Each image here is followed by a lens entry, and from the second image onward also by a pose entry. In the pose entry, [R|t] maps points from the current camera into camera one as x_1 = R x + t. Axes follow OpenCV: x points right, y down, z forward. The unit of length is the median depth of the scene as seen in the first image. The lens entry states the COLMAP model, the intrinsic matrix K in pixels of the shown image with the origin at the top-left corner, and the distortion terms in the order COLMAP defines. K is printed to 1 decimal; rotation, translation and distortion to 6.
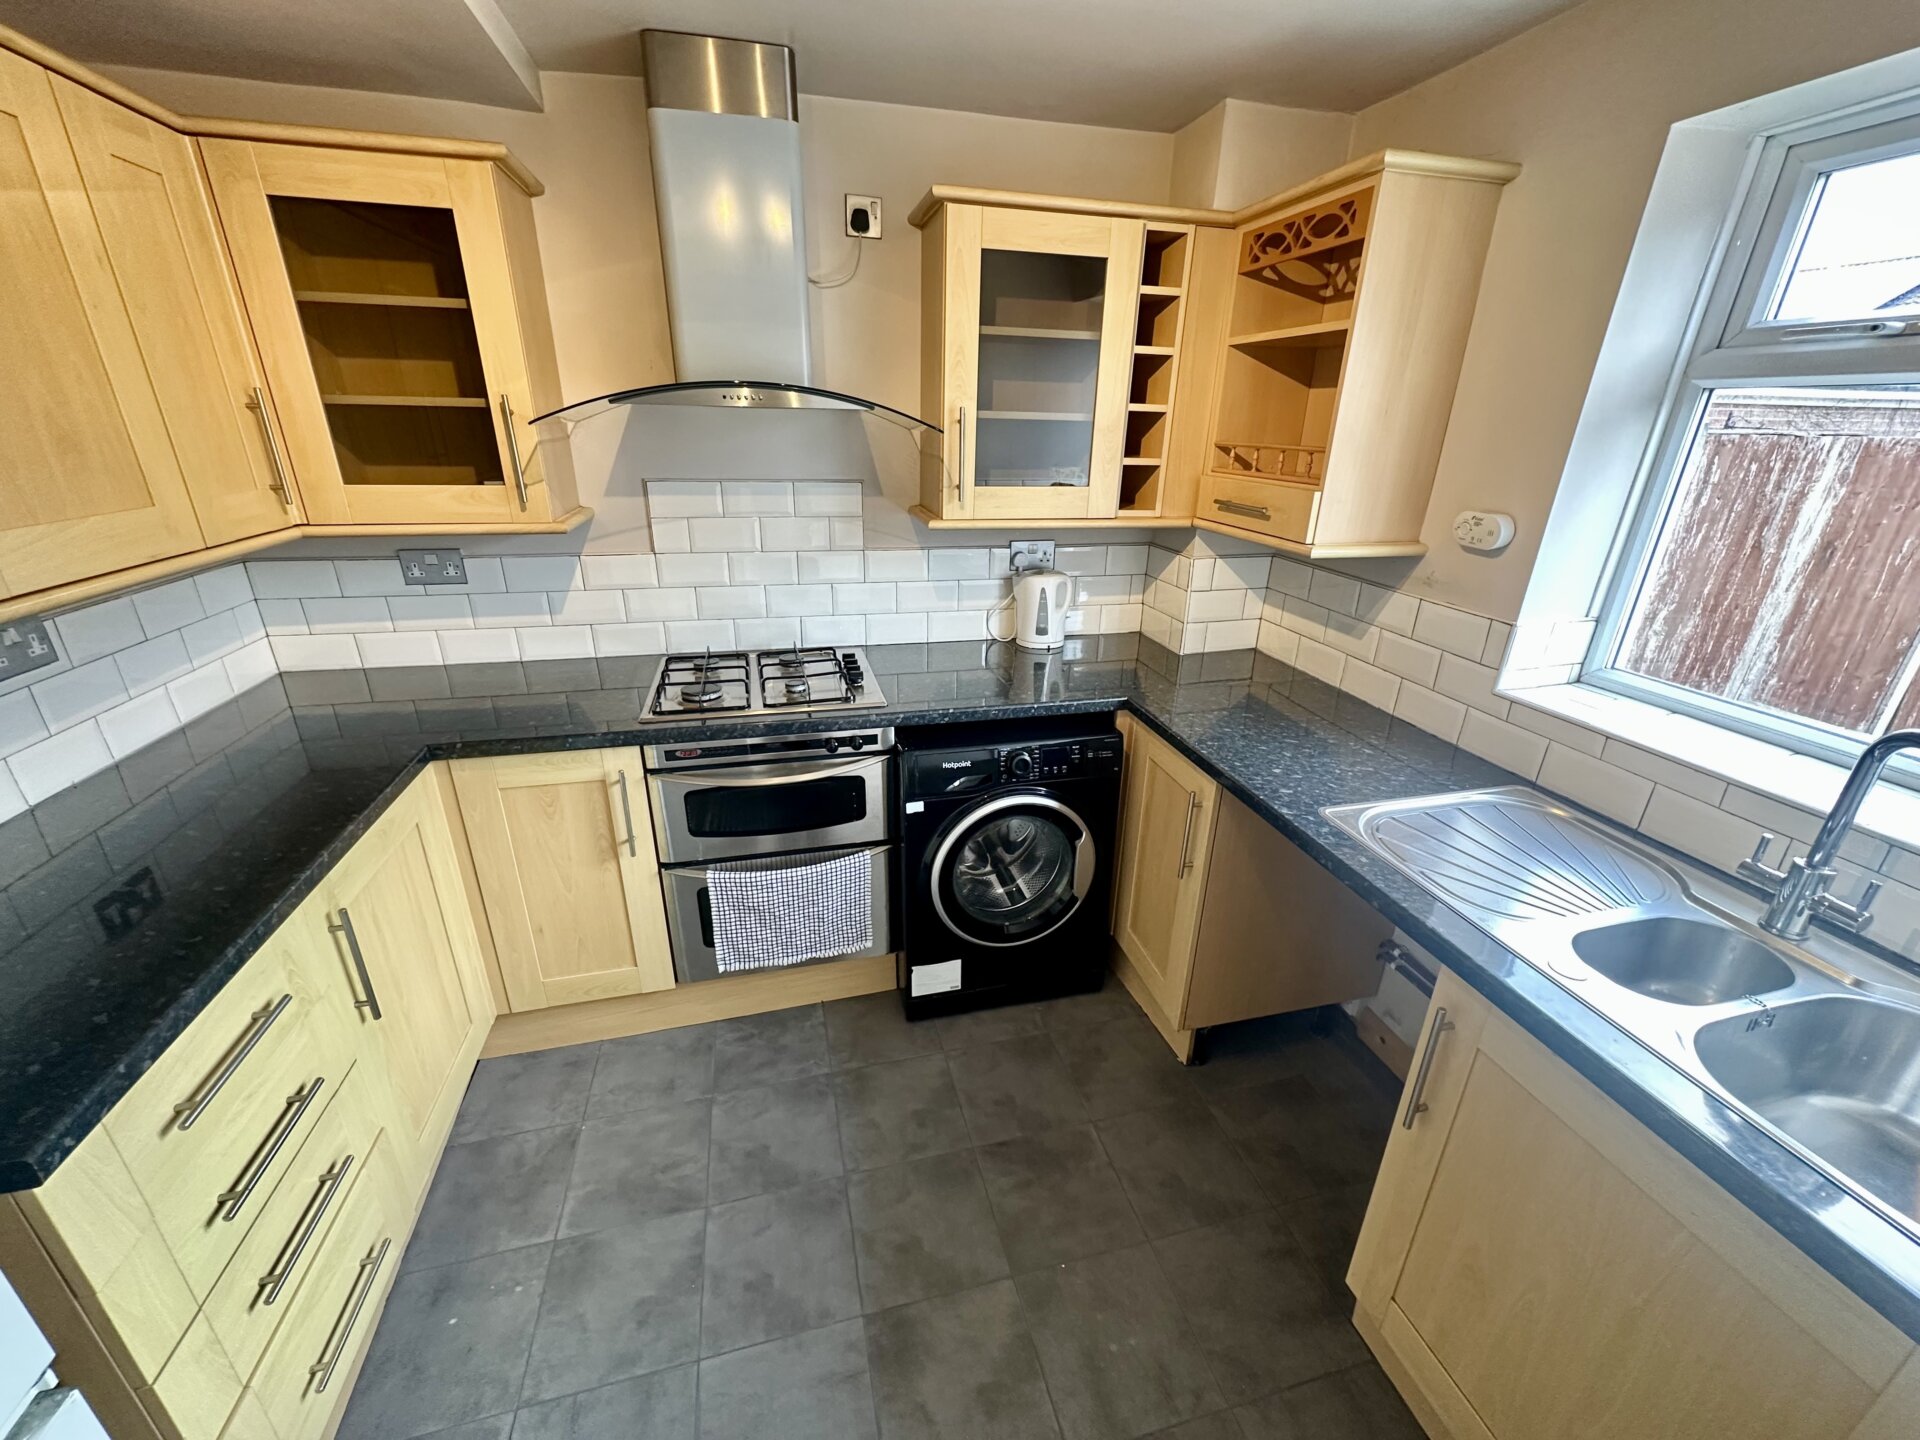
lens RADIAL K [[769.4, 0, 961.1], [0, 769.4, 720.3], [0, 0, 1]] dist [0.000235, 0.000205]
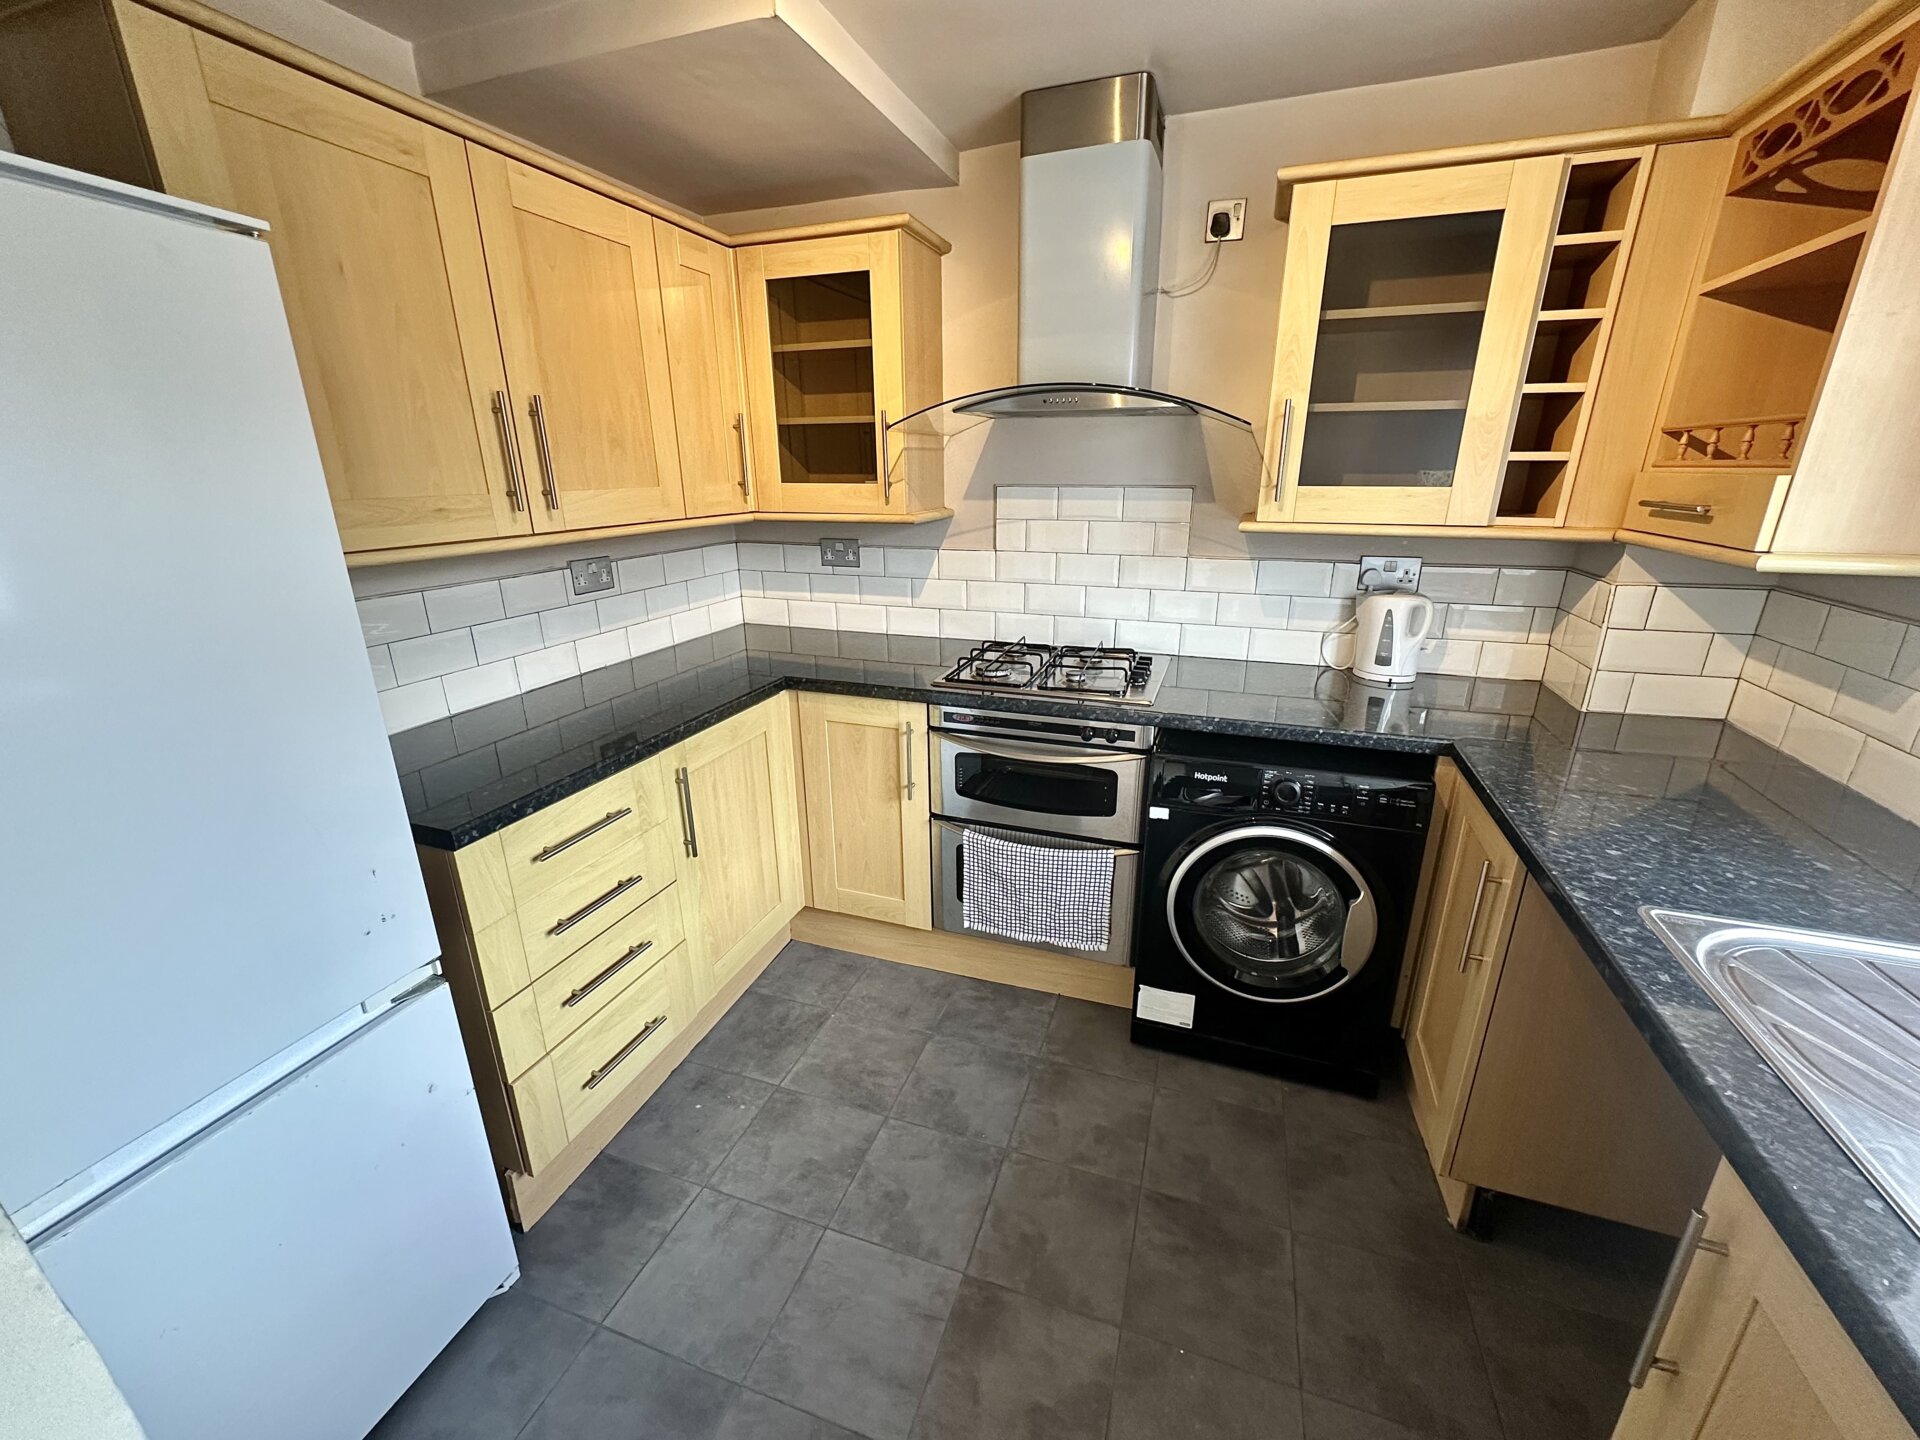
lens RADIAL K [[769.4, 0, 959.9], [0, 769.4, 720.0], [0, 0, 1]] dist [0.000235, 0.000205]
pose [[0.830389, 0.152294, -0.535967, 0.230612], [-0.185513, 0.982608, -0.008214, 0.053633], [0.525394, 0.106250, 0.844199, 0.052757]]
